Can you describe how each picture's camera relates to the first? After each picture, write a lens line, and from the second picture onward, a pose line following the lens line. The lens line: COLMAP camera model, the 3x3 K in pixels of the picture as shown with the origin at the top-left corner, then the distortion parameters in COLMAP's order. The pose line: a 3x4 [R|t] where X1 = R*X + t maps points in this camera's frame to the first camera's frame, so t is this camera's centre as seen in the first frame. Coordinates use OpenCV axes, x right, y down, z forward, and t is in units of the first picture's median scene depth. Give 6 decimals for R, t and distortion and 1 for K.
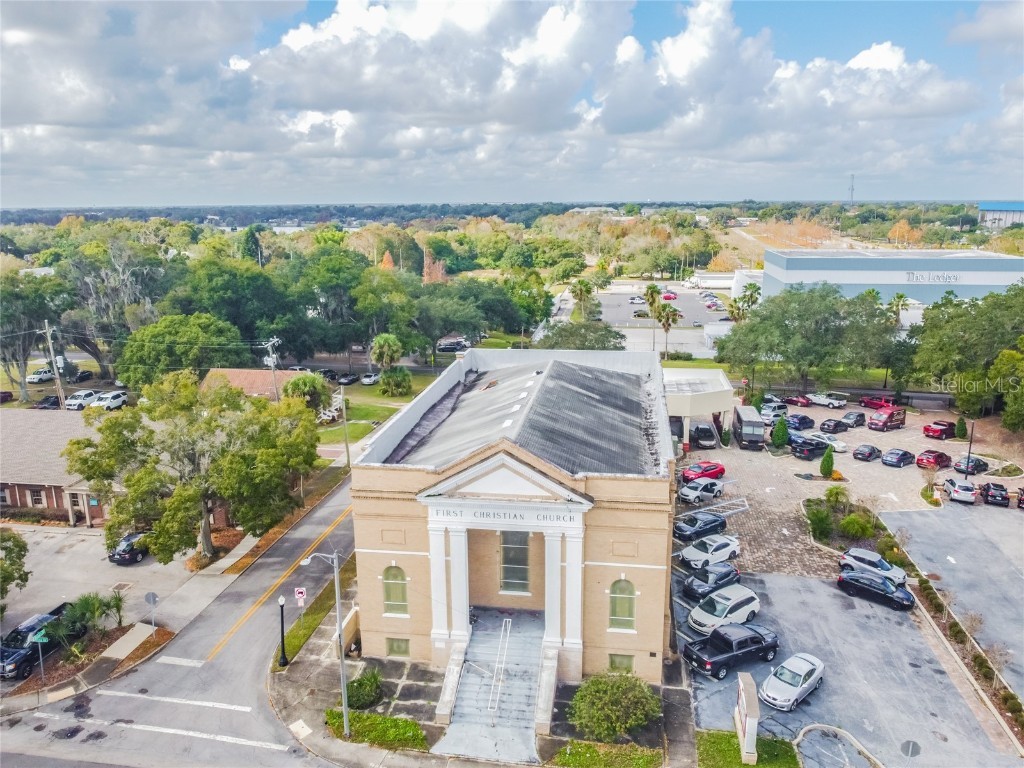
lens RADIAL K [[774.0, 0, 514.0], [0, 774.0, 385.7], [0, 0, 1]] dist [-0.010630, 0.001640]
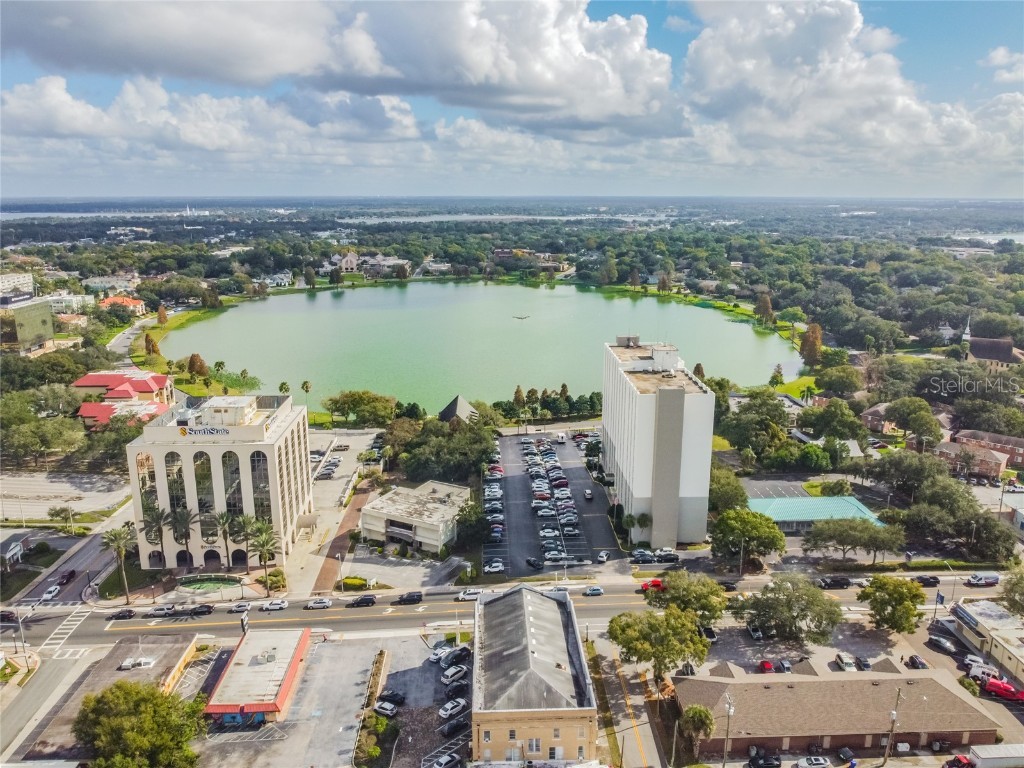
lens RADIAL K [[774.0, 0, 514.0], [0, 774.0, 385.7], [0, 0, 1]] dist [-0.010630, 0.001640]
pose [[-0.982025, 0.052440, -0.181318, 0.462011], [-0.037224, 0.887955, 0.458422, -1.753766], [0.185042, 0.456932, -0.870042, 2.707913]]
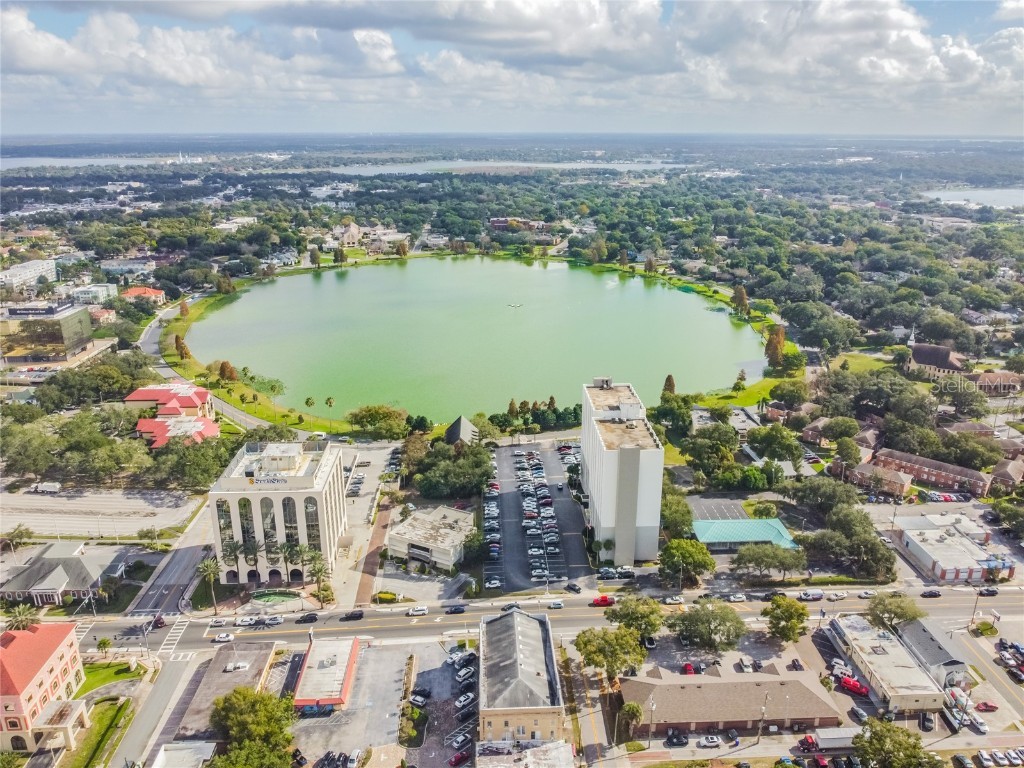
lens RADIAL K [[774.0, 0, 514.0], [0, 774.0, 385.7], [0, 0, 1]] dist [-0.010630, 0.001640]
pose [[-0.980913, 0.067630, -0.182310, 0.581125], [-0.039079, 0.849875, 0.525534, -2.741104], [0.190482, 0.522627, -0.831010, 3.196555]]
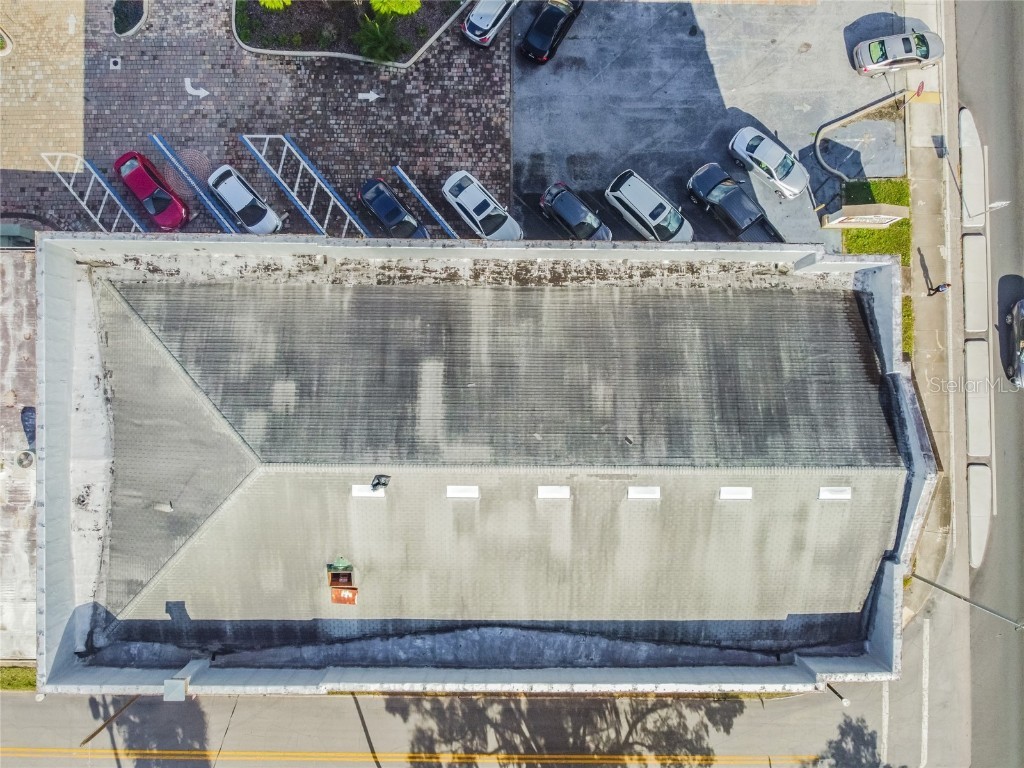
lens RADIAL K [[774.0, 0, 514.0], [0, 774.0, 385.7], [0, 0, 1]] dist [-0.010630, 0.001640]
pose [[-0.140953, -0.989967, 0.009900, 0.084708], [0.215964, -0.020987, 0.976176, -0.524180], [-0.966174, 0.139733, 0.216756, 0.881451]]
